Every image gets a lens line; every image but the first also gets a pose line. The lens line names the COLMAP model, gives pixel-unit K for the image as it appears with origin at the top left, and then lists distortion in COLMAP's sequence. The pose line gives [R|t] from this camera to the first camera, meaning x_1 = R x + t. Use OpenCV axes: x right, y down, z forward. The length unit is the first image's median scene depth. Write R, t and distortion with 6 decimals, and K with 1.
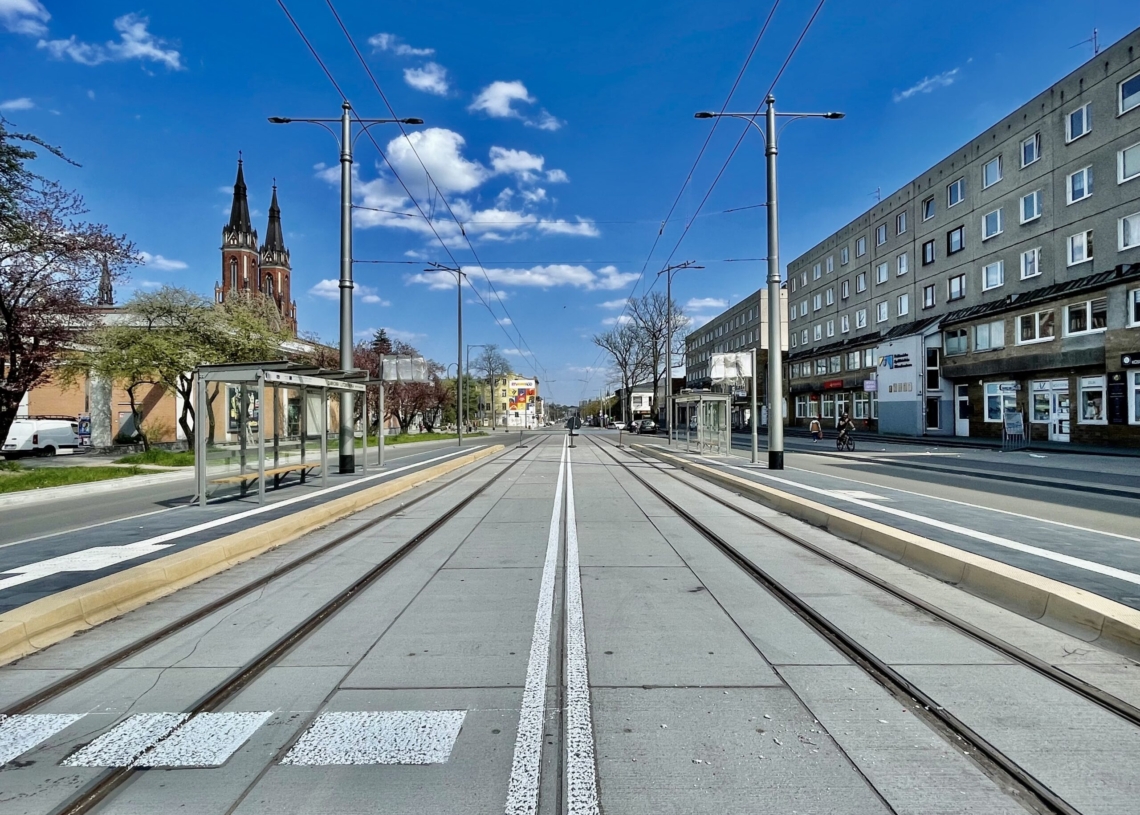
lens RADIAL K [[647.2, 0, 570.0], [0, 647.2, 407.5], [0, 0, 1]] dist [-0.089824, 0.129307]
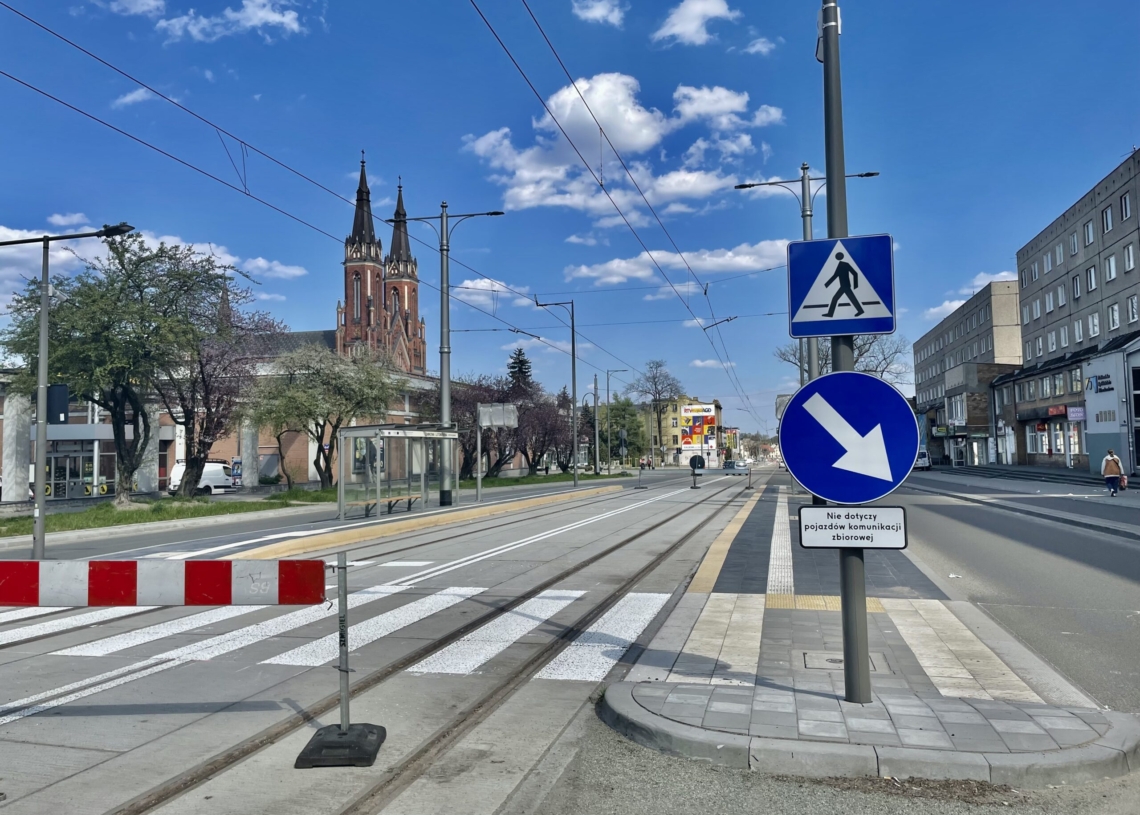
lens RADIAL K [[888.0, 0, 593.1], [0, 888.0, 385.7], [0, 0, 1]] dist [0.066123, -0.001260]
pose [[0.974619, -0.025725, -0.222385, 0.049957], [0.012492, 0.998077, -0.060709, -0.002854], [0.223519, 0.056390, 0.973067, -0.097419]]
